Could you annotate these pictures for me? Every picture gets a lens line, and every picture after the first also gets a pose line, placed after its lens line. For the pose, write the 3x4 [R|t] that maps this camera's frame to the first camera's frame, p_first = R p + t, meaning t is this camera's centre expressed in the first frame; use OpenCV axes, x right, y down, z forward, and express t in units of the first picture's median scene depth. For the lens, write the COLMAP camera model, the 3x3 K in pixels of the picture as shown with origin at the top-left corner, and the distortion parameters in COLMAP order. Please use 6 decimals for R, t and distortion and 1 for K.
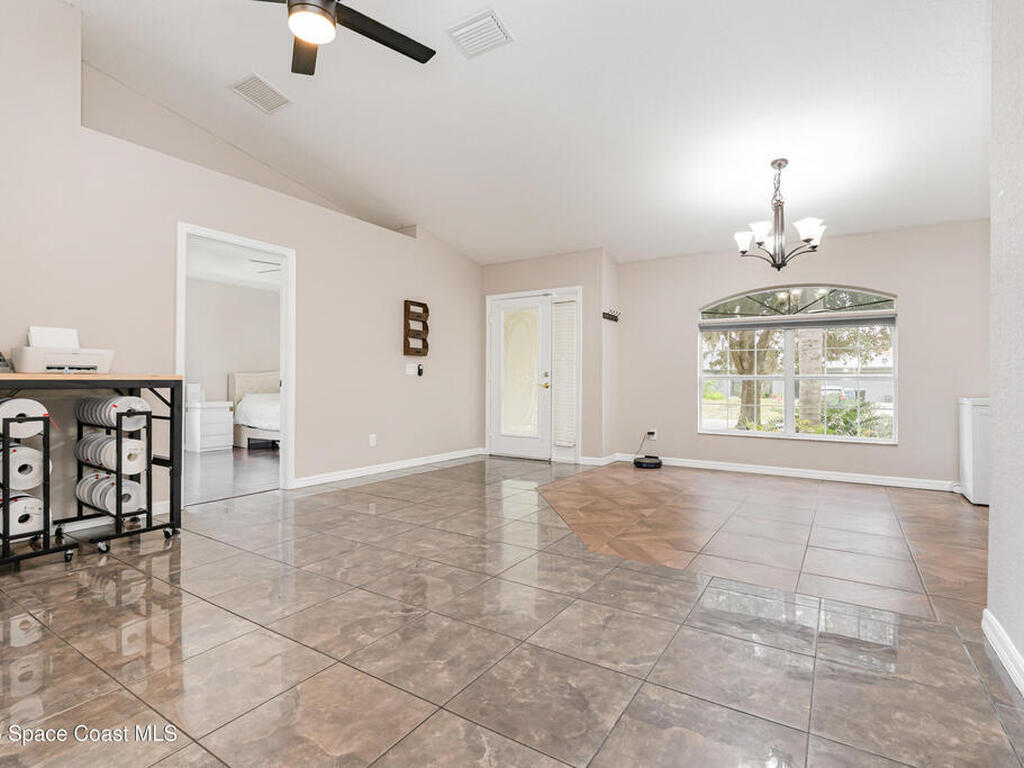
lens RADIAL K [[504.1, 0, 512.0], [0, 504.1, 384.0], [0, 0, 1]] dist [-0.004460, -0.000378]
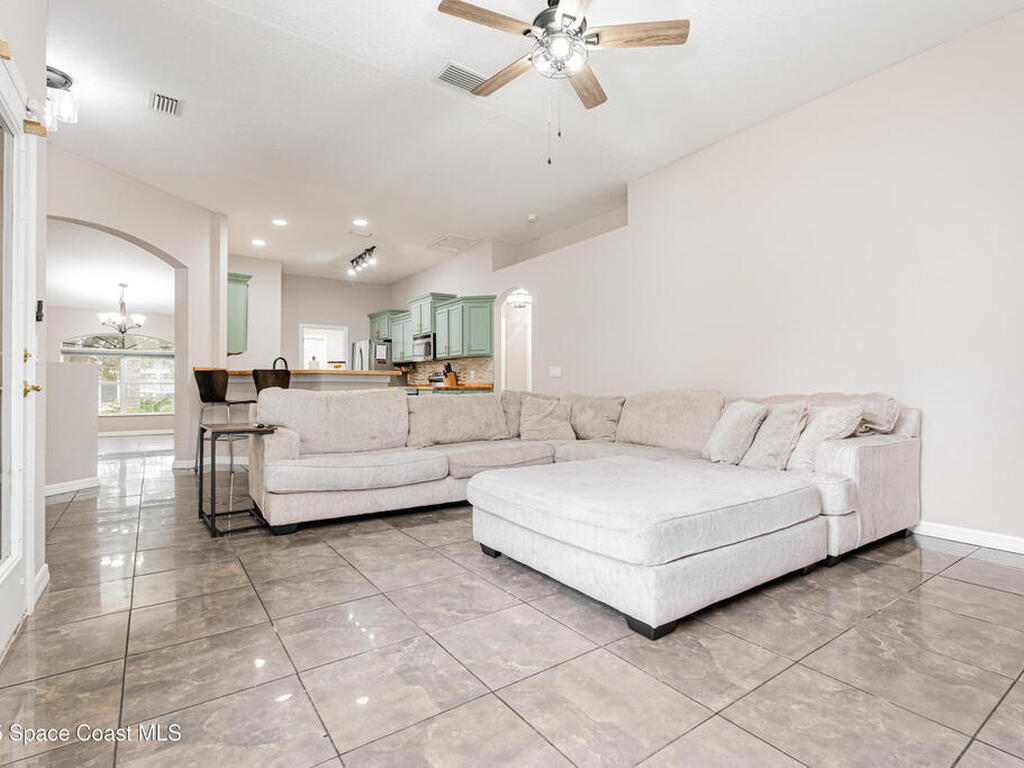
lens RADIAL K [[513.2, 0, 518.2], [0, 513.2, 370.2], [0, 0, 1]] dist [0.001790, 0.000168]
pose [[0.367775, 0.013581, 0.929816, -1.126948], [0.012700, 0.999727, -0.019625, -0.009413], [-0.929828, 0.019027, 0.367502, -1.746242]]
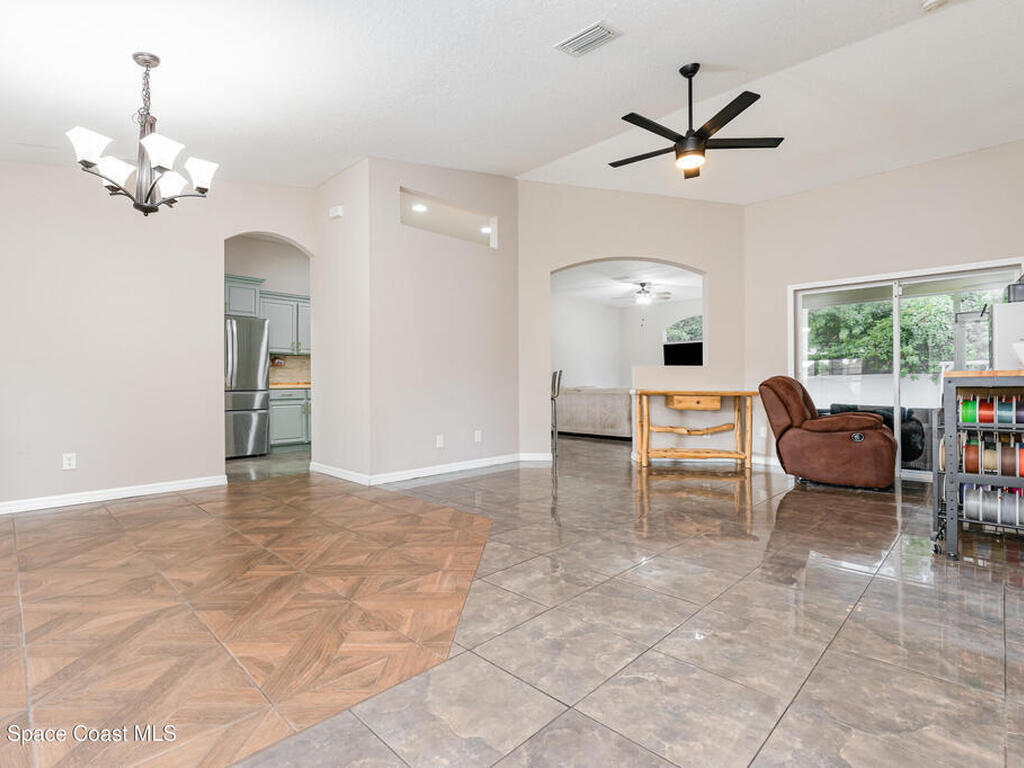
lens RADIAL K [[504.1, 0, 512.0], [0, 504.1, 384.0], [0, 0, 1]] dist [-0.004460, -0.000378]
pose [[-0.980122, 0.001834, 0.198388, -0.098524], [0.002959, 0.999981, 0.005376, 0.000046], [-0.198375, 0.005856, -0.980109, 1.712099]]
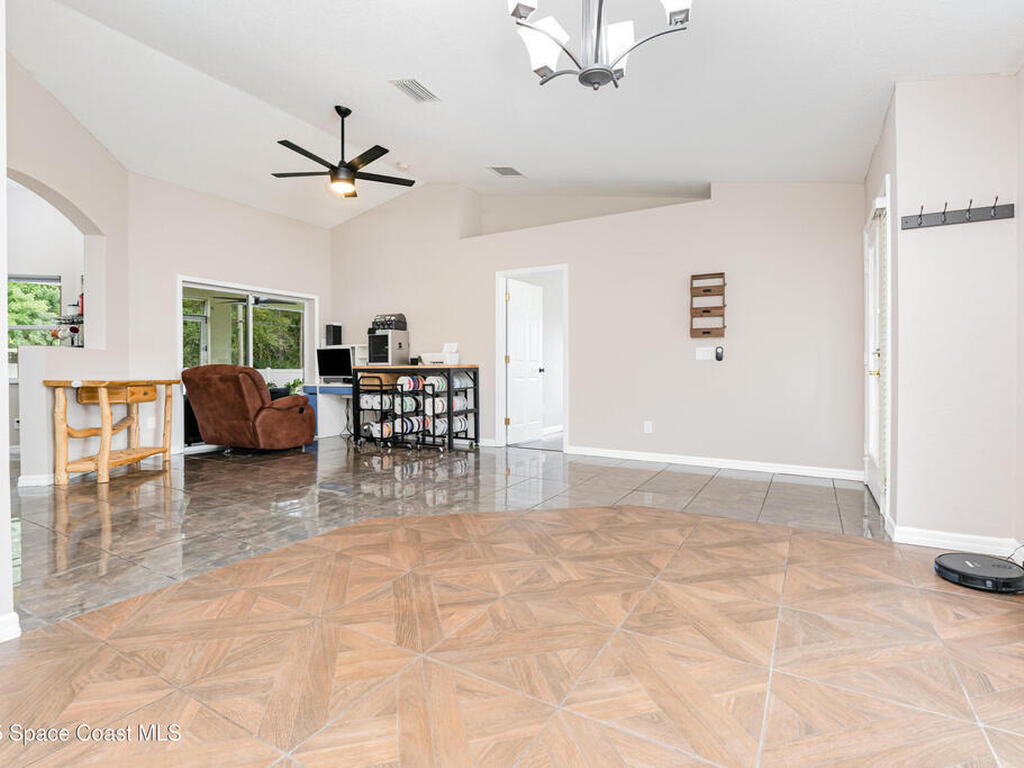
lens RADIAL K [[513.2, 0, 518.2], [0, 513.2, 370.2], [0, 0, 1]] dist [0.001790, 0.000168]
pose [[0.055889, -0.001378, -0.998436, 1.033118], [-0.005109, 0.999986, -0.001666, 0.002967], [0.998424, 0.005194, 0.055881, 0.995655]]
